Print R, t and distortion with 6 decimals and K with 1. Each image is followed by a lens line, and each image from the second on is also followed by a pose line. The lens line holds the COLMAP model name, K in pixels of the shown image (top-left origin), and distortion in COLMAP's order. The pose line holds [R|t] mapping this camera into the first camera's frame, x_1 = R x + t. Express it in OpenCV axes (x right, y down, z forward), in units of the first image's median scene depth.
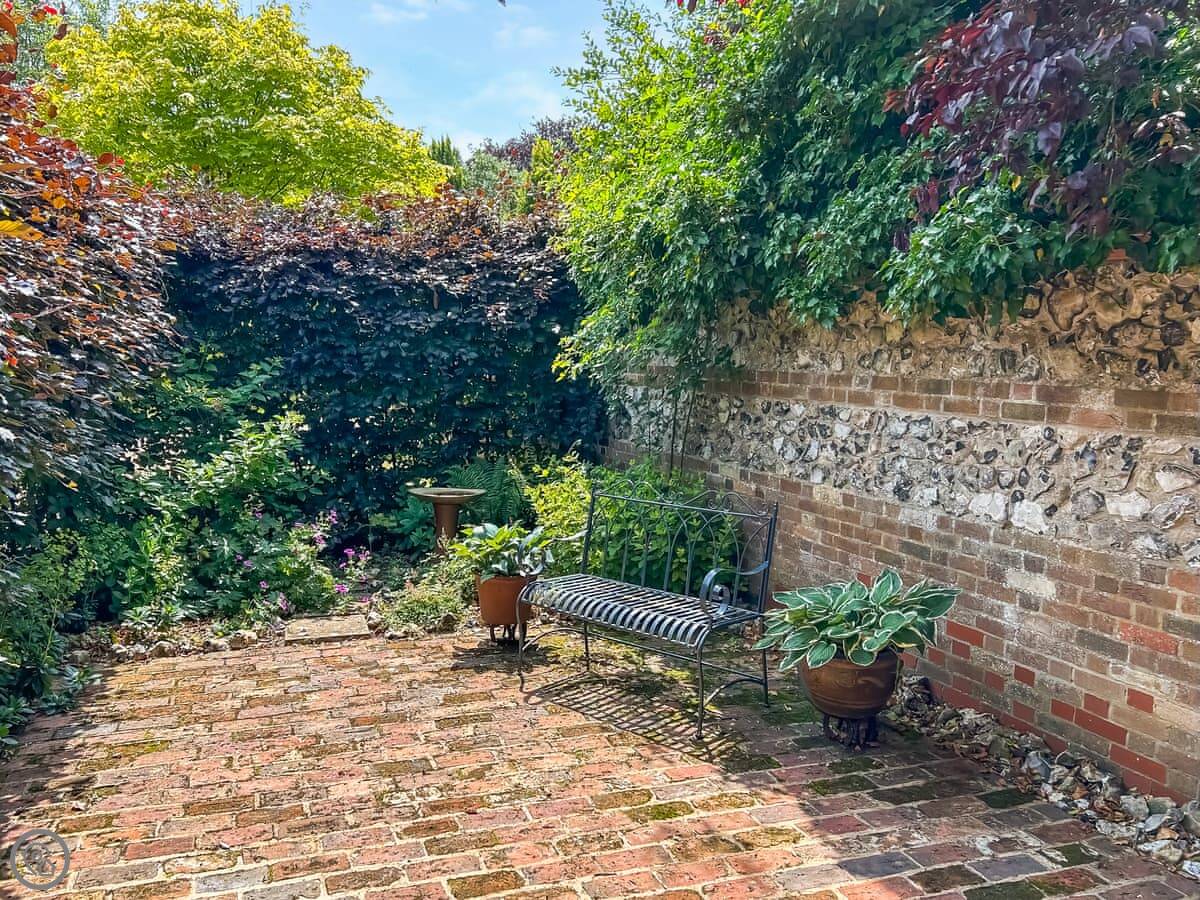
lens RADIAL K [[1027.5, 0, 585.2], [0, 1027.5, 488.8], [0, 0, 1]] dist [0.097388, -0.216954]
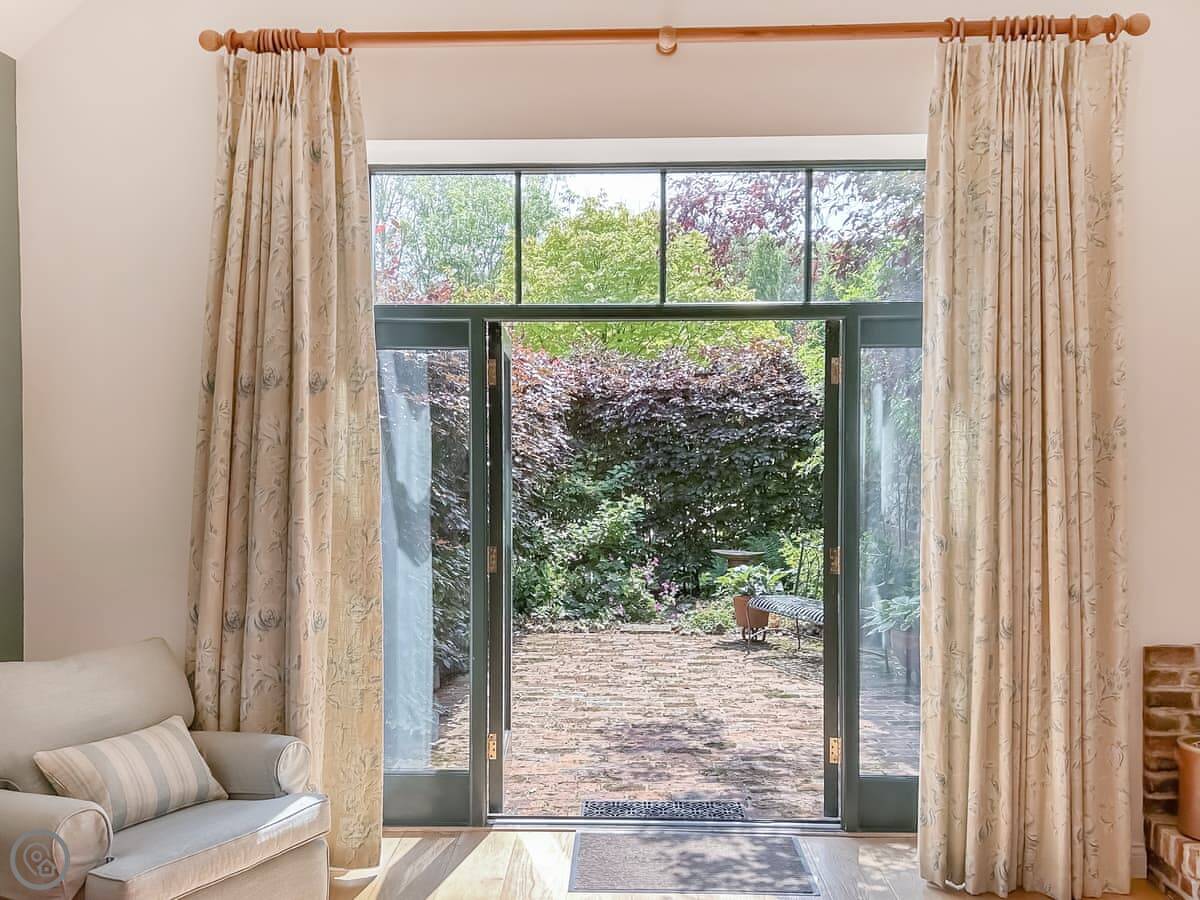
lens RADIAL K [[1027.5, 0, 585.2], [0, 1027.5, 488.8], [0, 0, 1]] dist [0.097388, -0.216954]
pose [[0.930358, 0.009343, -0.366534, 0.234121], [-0.045609, 0.994860, -0.090408, 0.065373], [0.363806, 0.100829, 0.926002, -0.510914]]
